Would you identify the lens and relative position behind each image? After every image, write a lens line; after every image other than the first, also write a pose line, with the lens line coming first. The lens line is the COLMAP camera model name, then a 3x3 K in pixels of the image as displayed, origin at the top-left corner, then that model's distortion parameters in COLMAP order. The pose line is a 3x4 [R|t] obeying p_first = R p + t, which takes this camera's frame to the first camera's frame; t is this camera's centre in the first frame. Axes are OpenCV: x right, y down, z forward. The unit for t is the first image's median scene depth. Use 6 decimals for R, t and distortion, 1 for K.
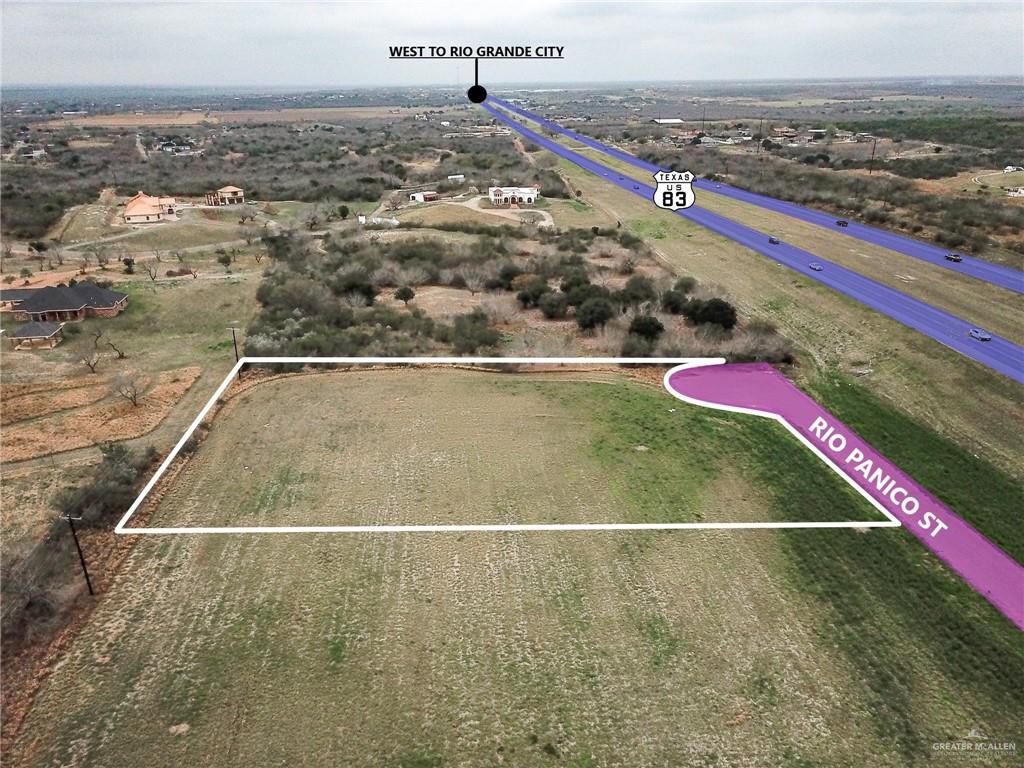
lens RADIAL K [[782.0, 0, 517.1], [0, 782.0, 386.4], [0, 0, 1]] dist [0.026982, 0.002793]
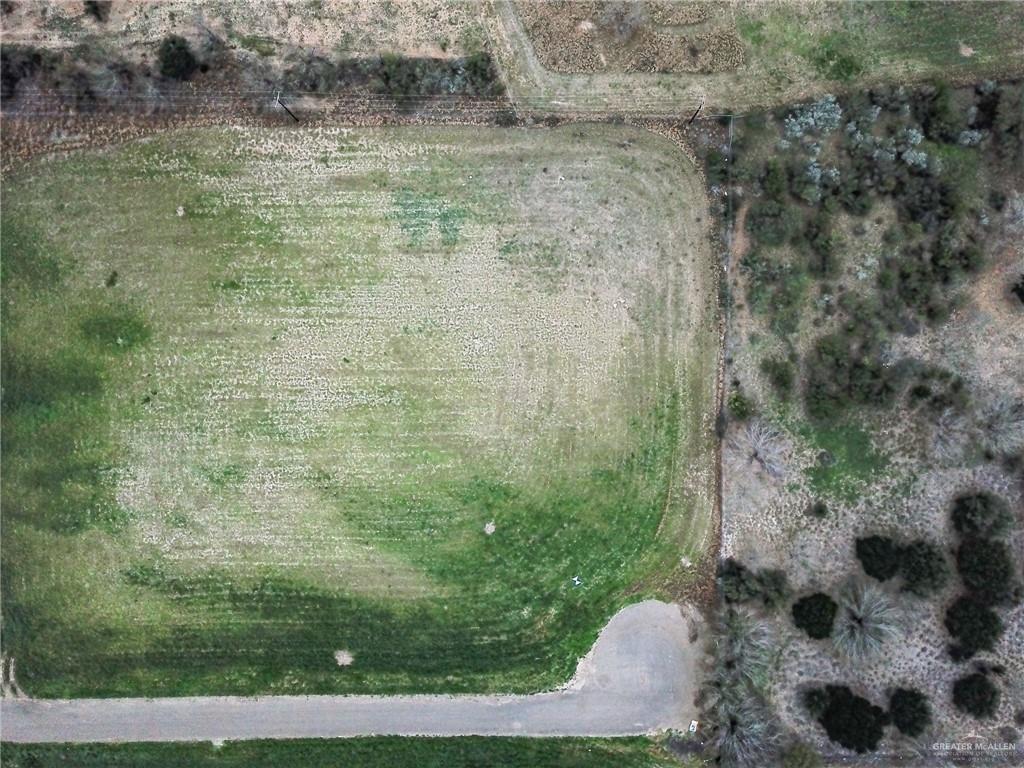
lens RADIAL K [[782.0, 0, 514.9], [0, 782.0, 380.2], [0, 0, 1]] dist [0.026982, 0.002793]
pose [[-0.090733, 0.995643, 0.021522, -0.025262], [-0.360029, -0.052943, 0.931438, -0.321424], [0.928519, 0.076763, 0.363264, 0.209686]]
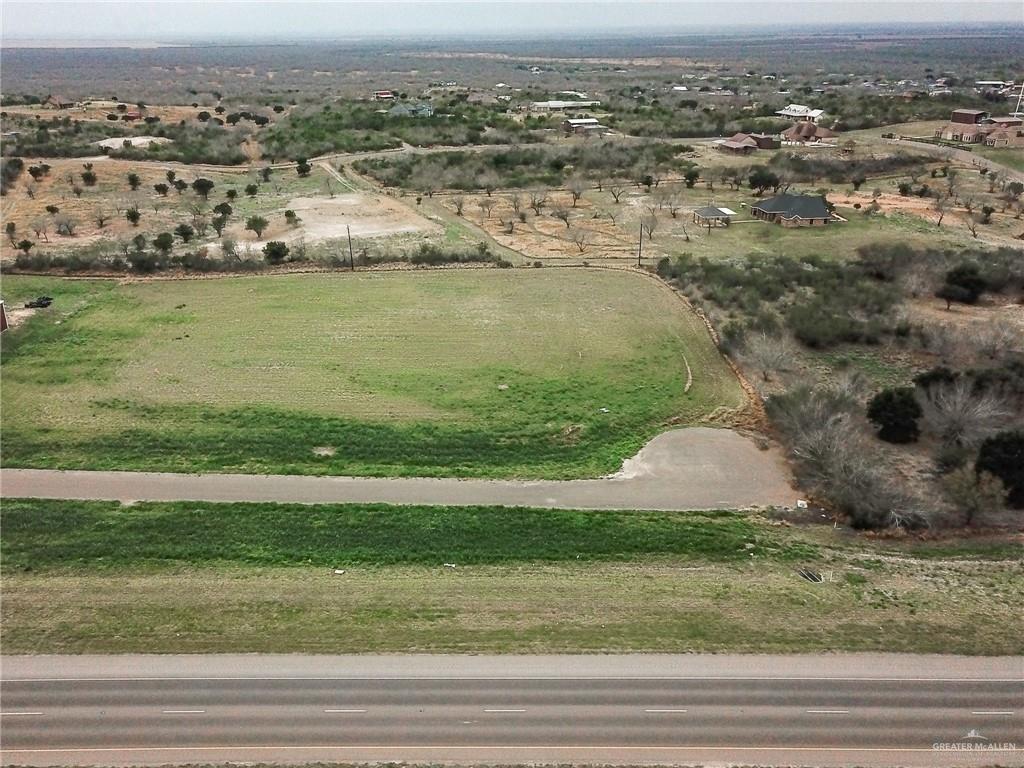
lens RADIAL K [[893.4, 0, 466.3], [0, 893.4, 359.3], [0, 0, 1]] dist [0.039978, -0.024074]
pose [[-0.092731, 0.354827, -0.930322, 0.417846], [-0.353043, 0.861925, 0.363931, -0.121241], [0.931000, 0.362192, 0.045342, 0.302149]]
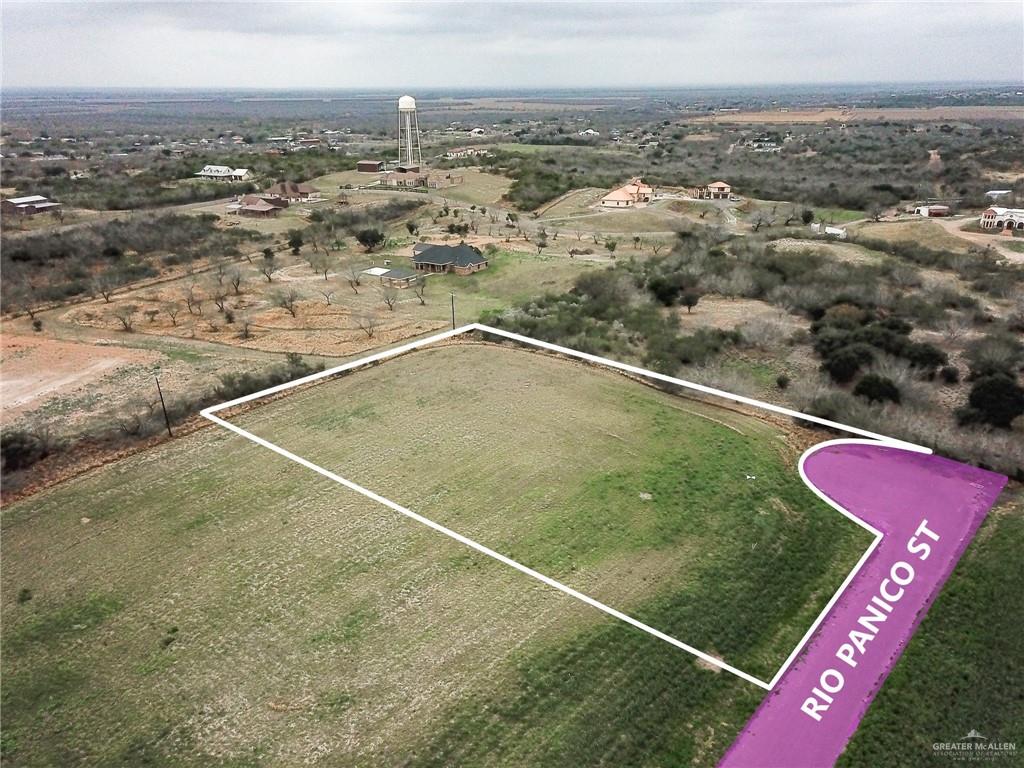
lens RADIAL K [[782.0, 0, 516.2], [0, 782.0, 391.1], [0, 0, 1]] dist [0.026982, 0.002793]
pose [[0.714758, 0.256132, -0.650782, 0.206113], [-0.250182, 0.962589, 0.104074, -0.031743], [0.653092, 0.088426, 0.752098, 0.073823]]
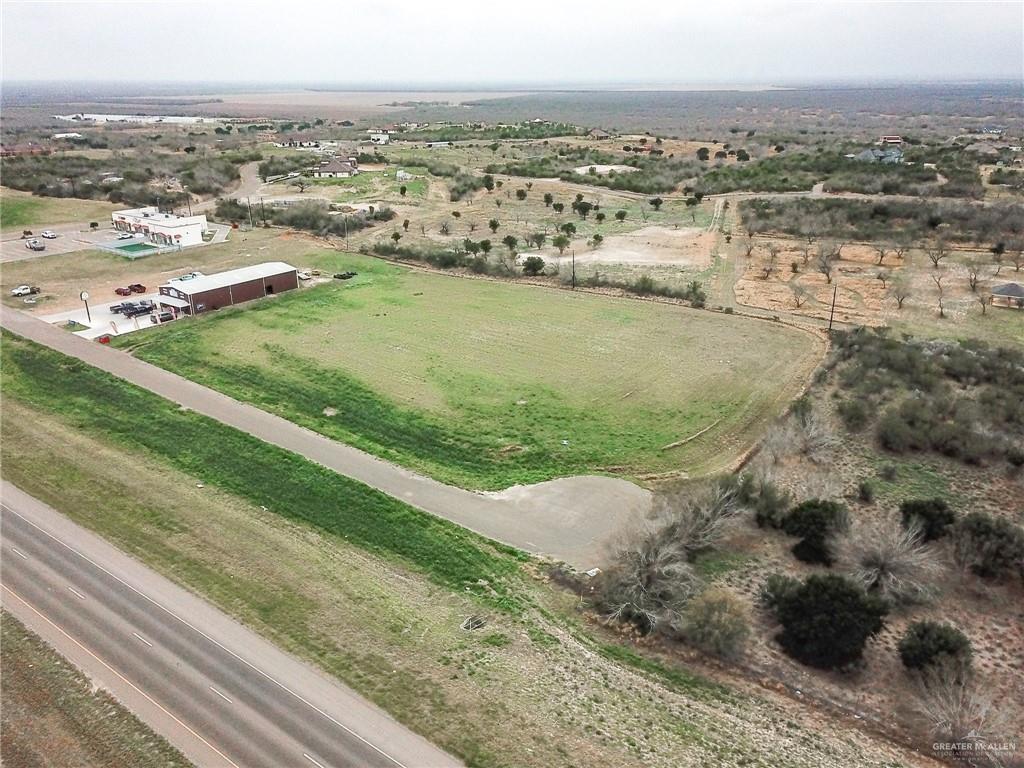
lens RADIAL K [[782.0, 0, 516.7], [0, 782.0, 388.5], [0, 0, 1]] dist [0.026982, 0.002793]
pose [[-0.656183, 0.289627, -0.696807, 0.322556], [-0.265499, 0.775756, 0.572462, -0.198464], [0.706353, 0.560641, -0.432143, 0.500421]]
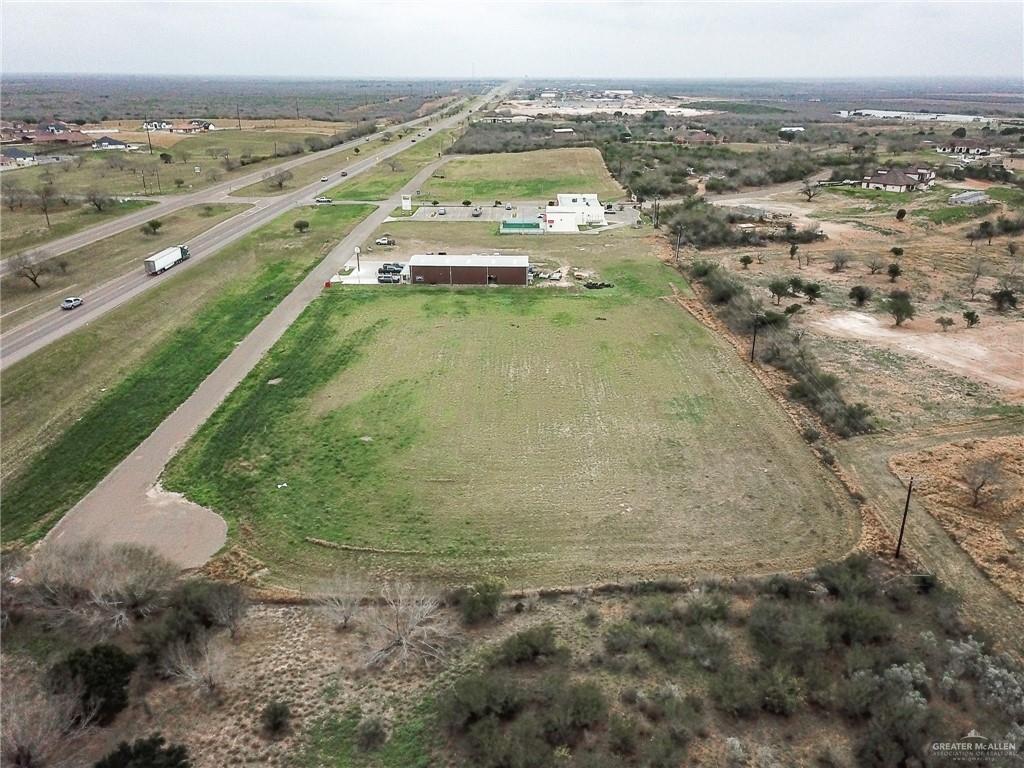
lens RADIAL K [[782.0, 0, 516.1], [0, 782.0, 387.9], [0, 0, 1]] dist [0.026982, 0.002793]
pose [[-0.994124, -0.033394, 0.102965, -0.046397], [0.046104, 0.730000, 0.681890, -0.222283], [-0.097936, 0.682631, -0.724171, 0.568195]]
